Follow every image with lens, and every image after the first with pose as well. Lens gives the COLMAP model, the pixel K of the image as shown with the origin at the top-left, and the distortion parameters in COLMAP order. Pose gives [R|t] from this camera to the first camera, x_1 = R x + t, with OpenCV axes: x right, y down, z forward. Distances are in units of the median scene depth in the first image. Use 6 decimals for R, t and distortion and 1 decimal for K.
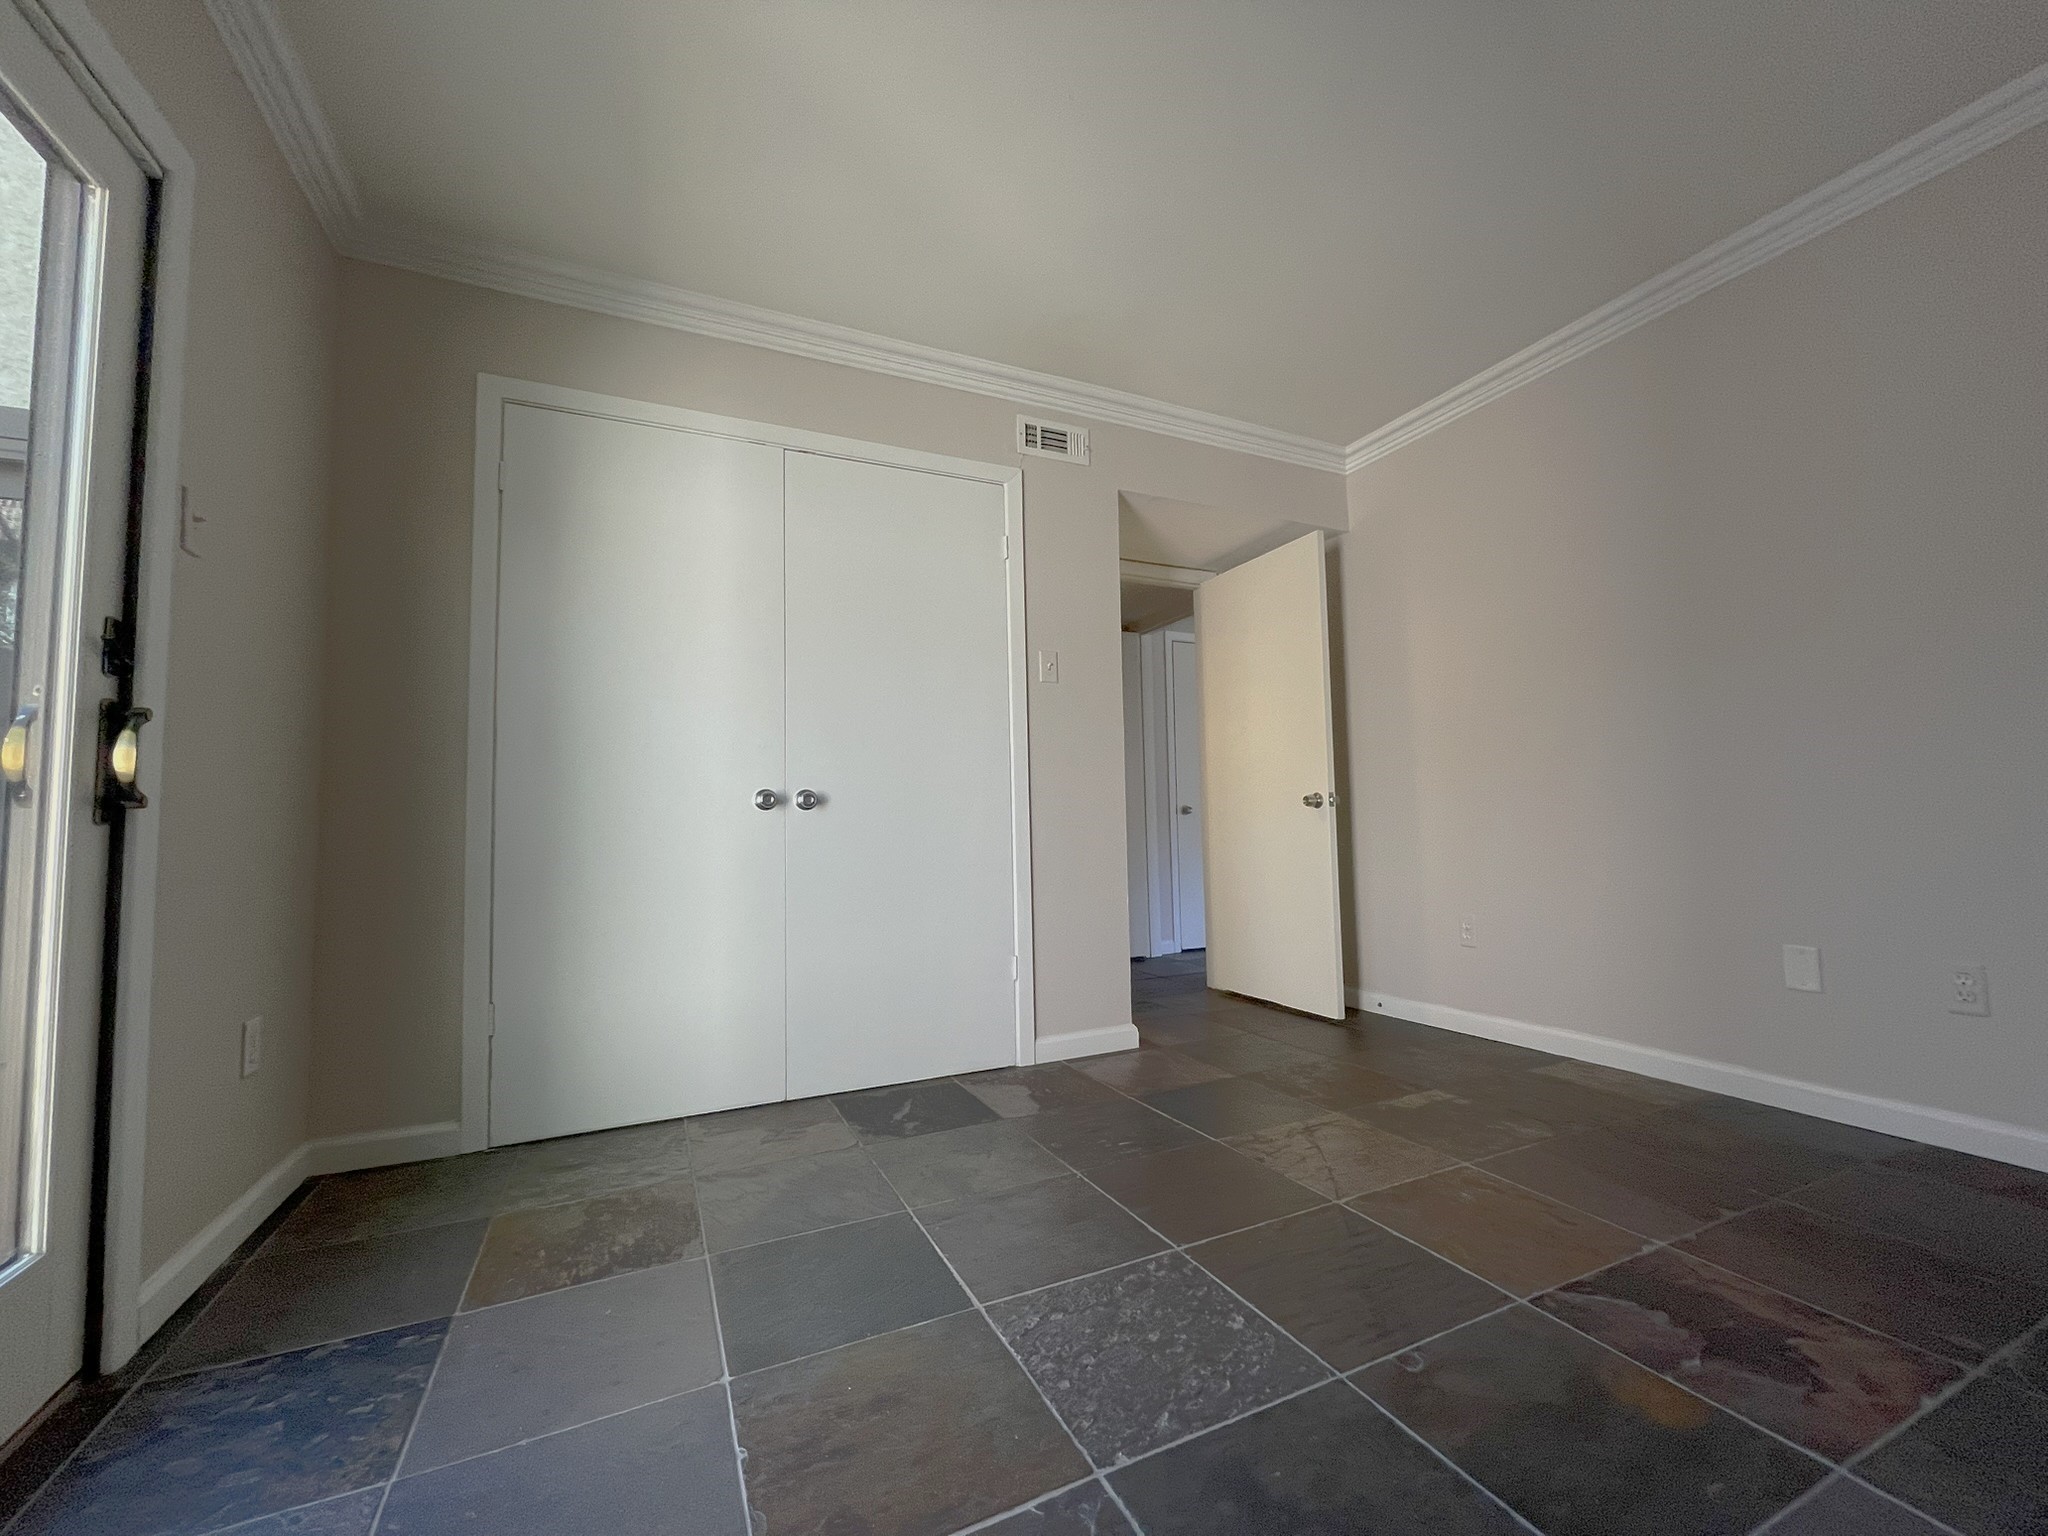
lens RADIAL K [[825.0, 0, 1027.0], [0, 825.0, 765.7], [0, 0, 1]] dist [0.001427, 0.000163]
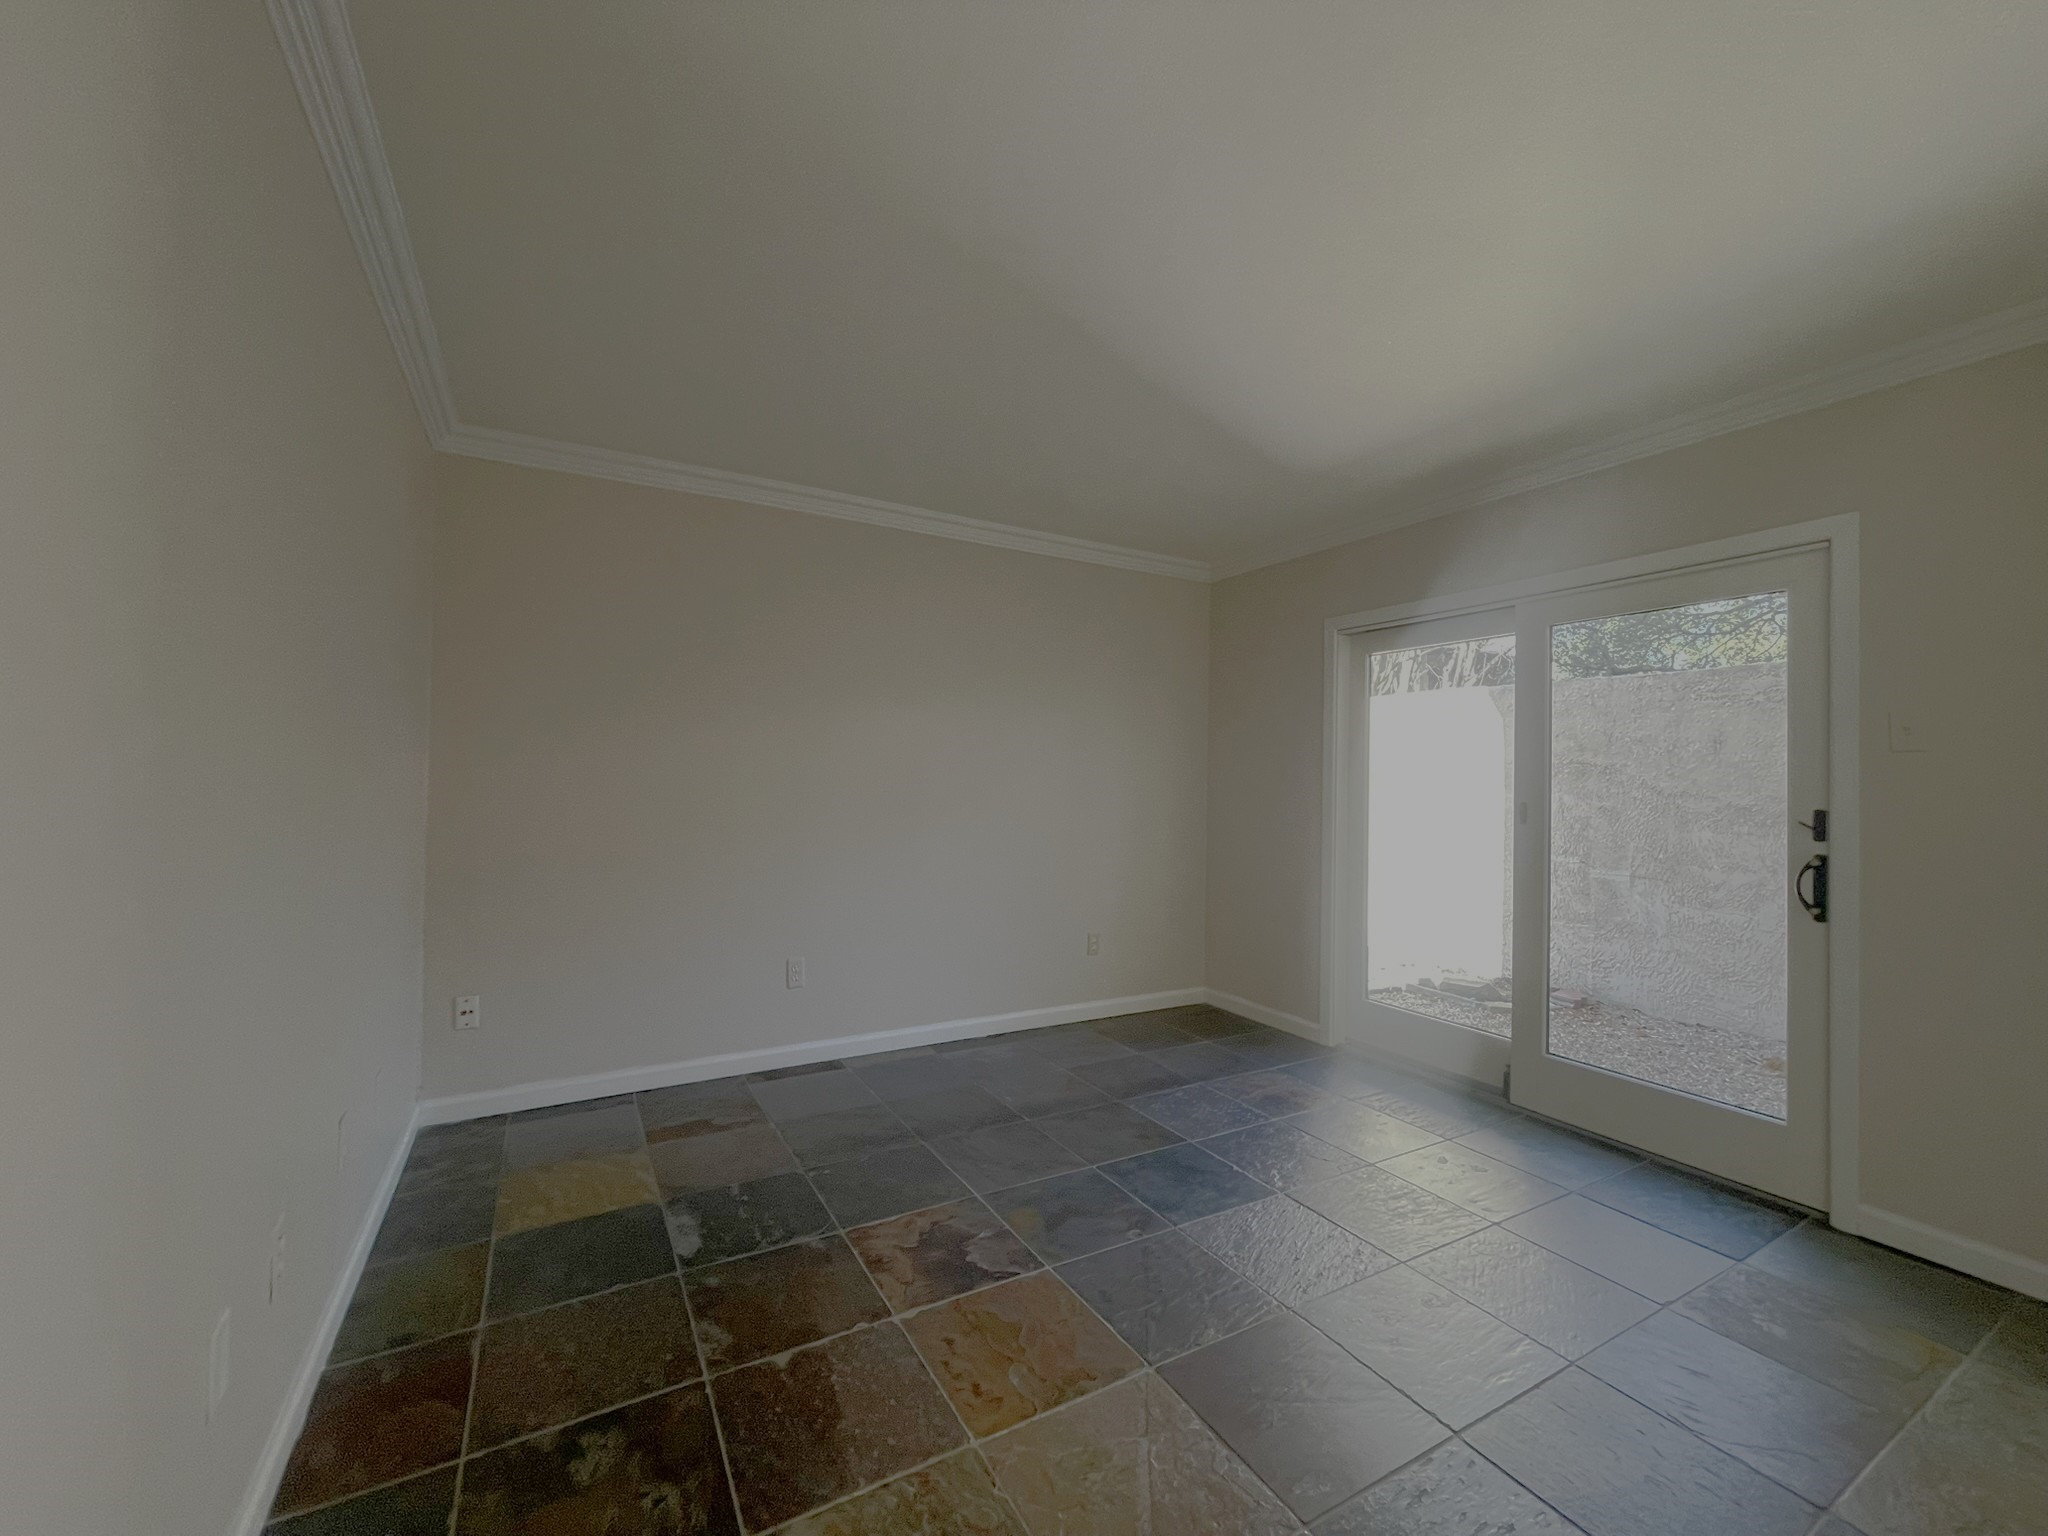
lens RADIAL K [[837.7, 0, 1024.0], [0, 837.7, 768.0], [0, 0, 1]] dist [-0.000221, 0.000029]
pose [[-0.996959, 0.005707, -0.077717, 0.405916], [0.011927, 0.996739, -0.079804, -0.072315], [0.077009, -0.080488, -0.993776, 1.384068]]
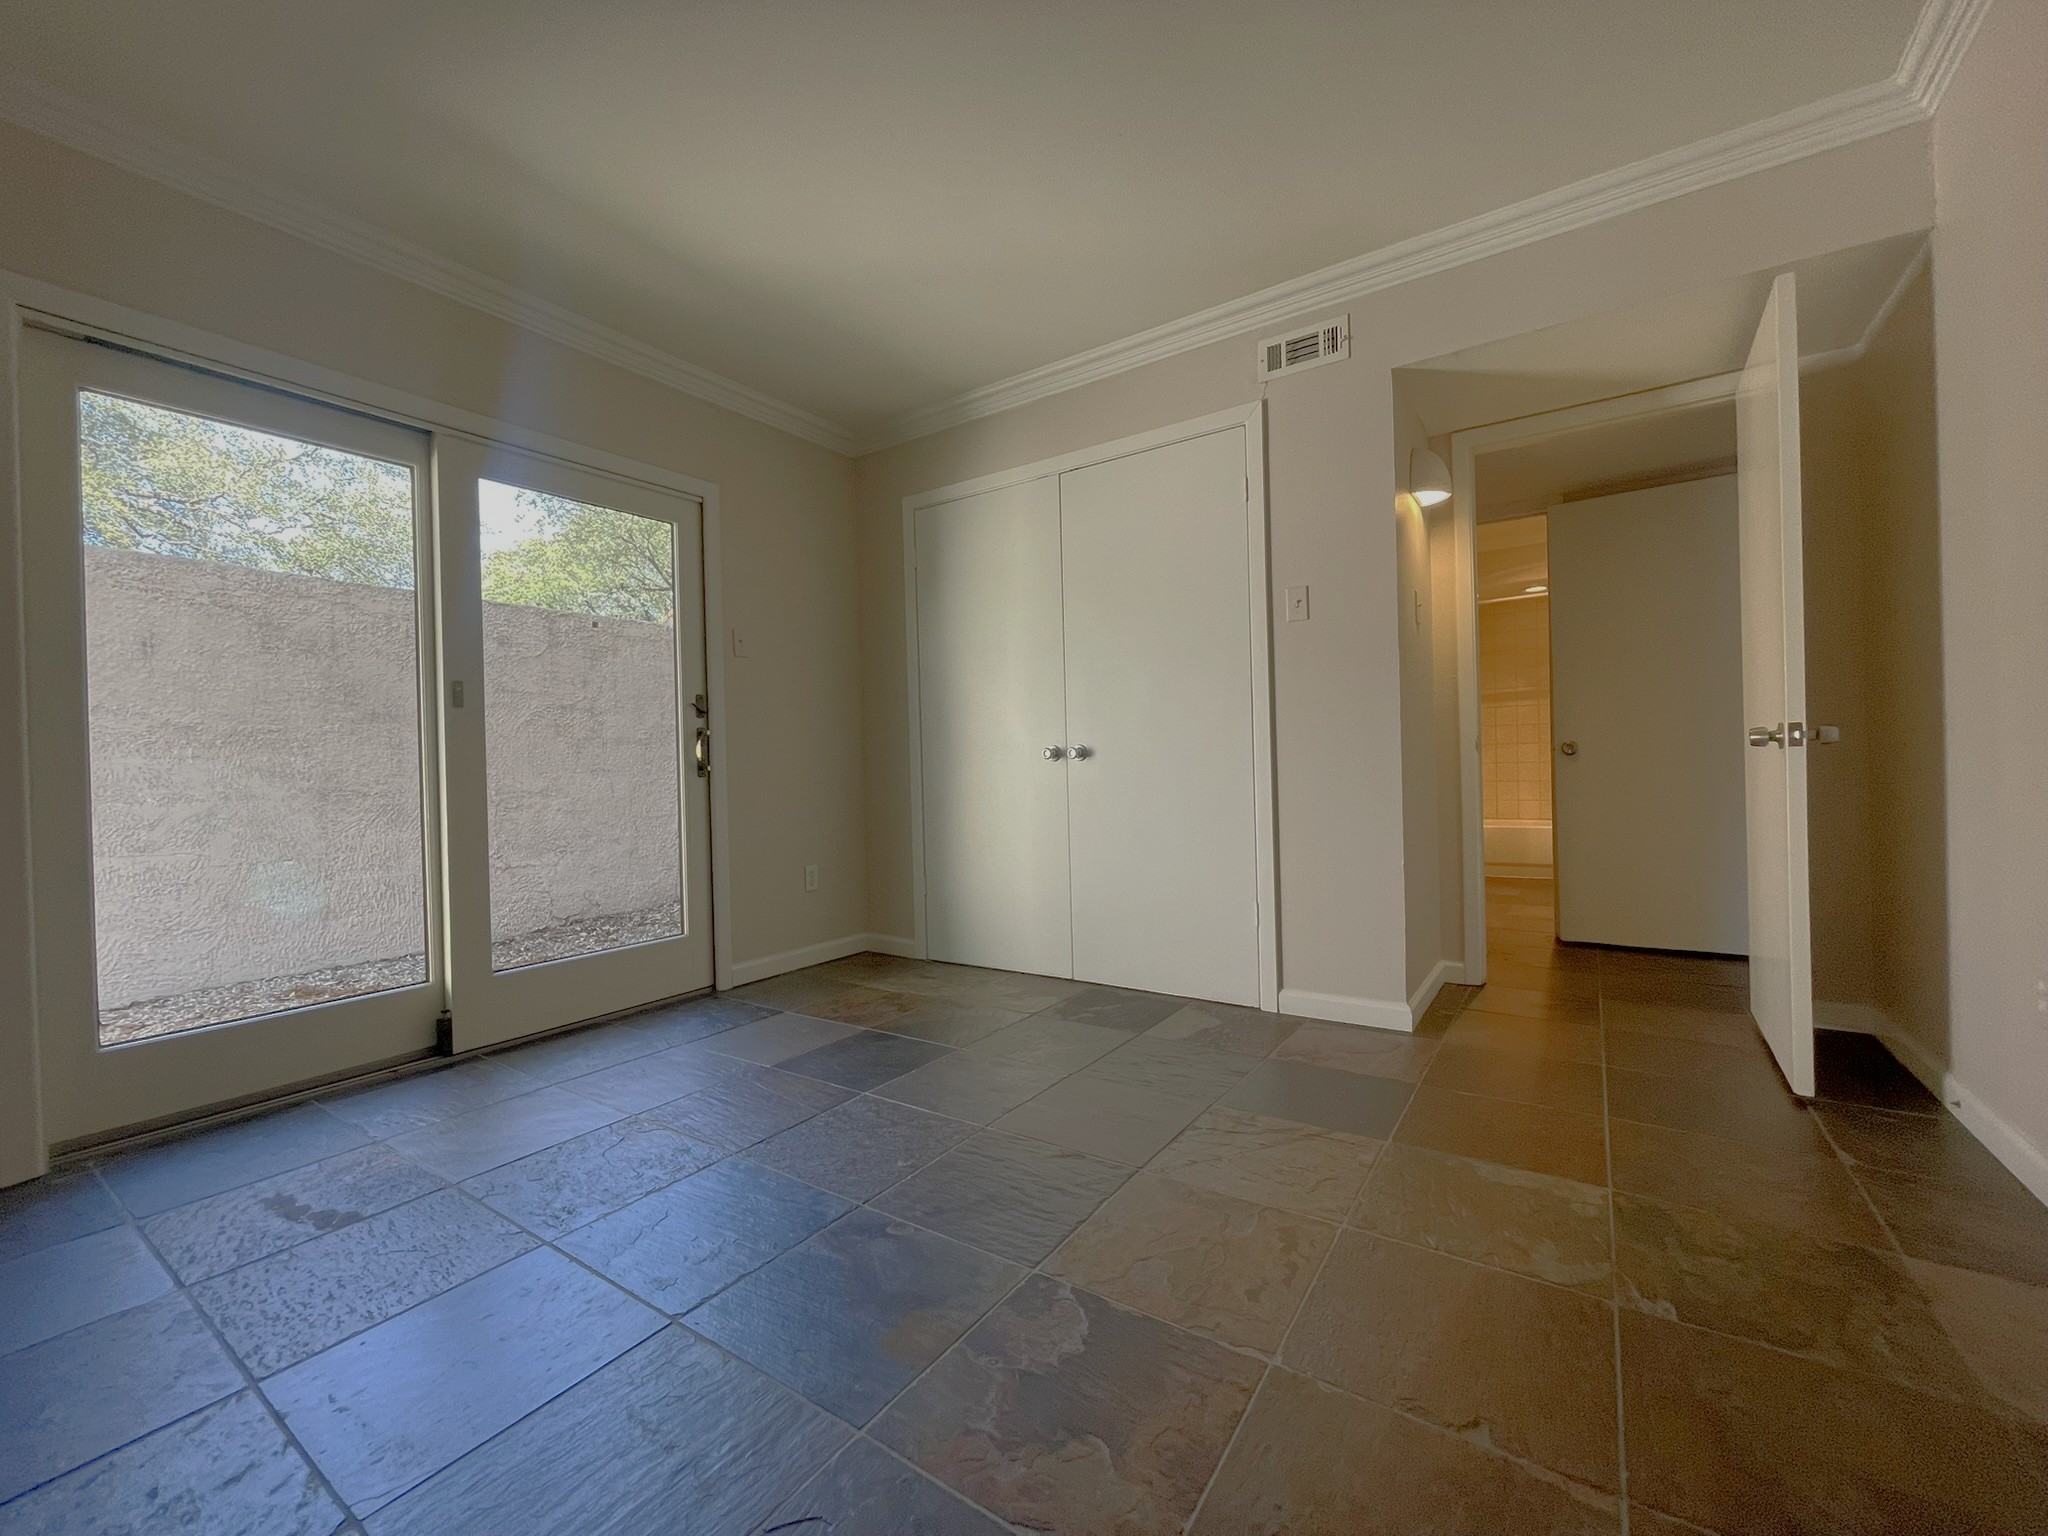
lens RADIAL K [[825.0, 0, 1027.0], [0, 825.0, 765.7], [0, 0, 1]] dist [0.001427, 0.000163]
pose [[0.513580, 0.009088, -0.857994, 0.782049], [0.073106, 0.995844, 0.054309, -0.013164], [0.854922, -0.090616, 0.510781, 0.284198]]
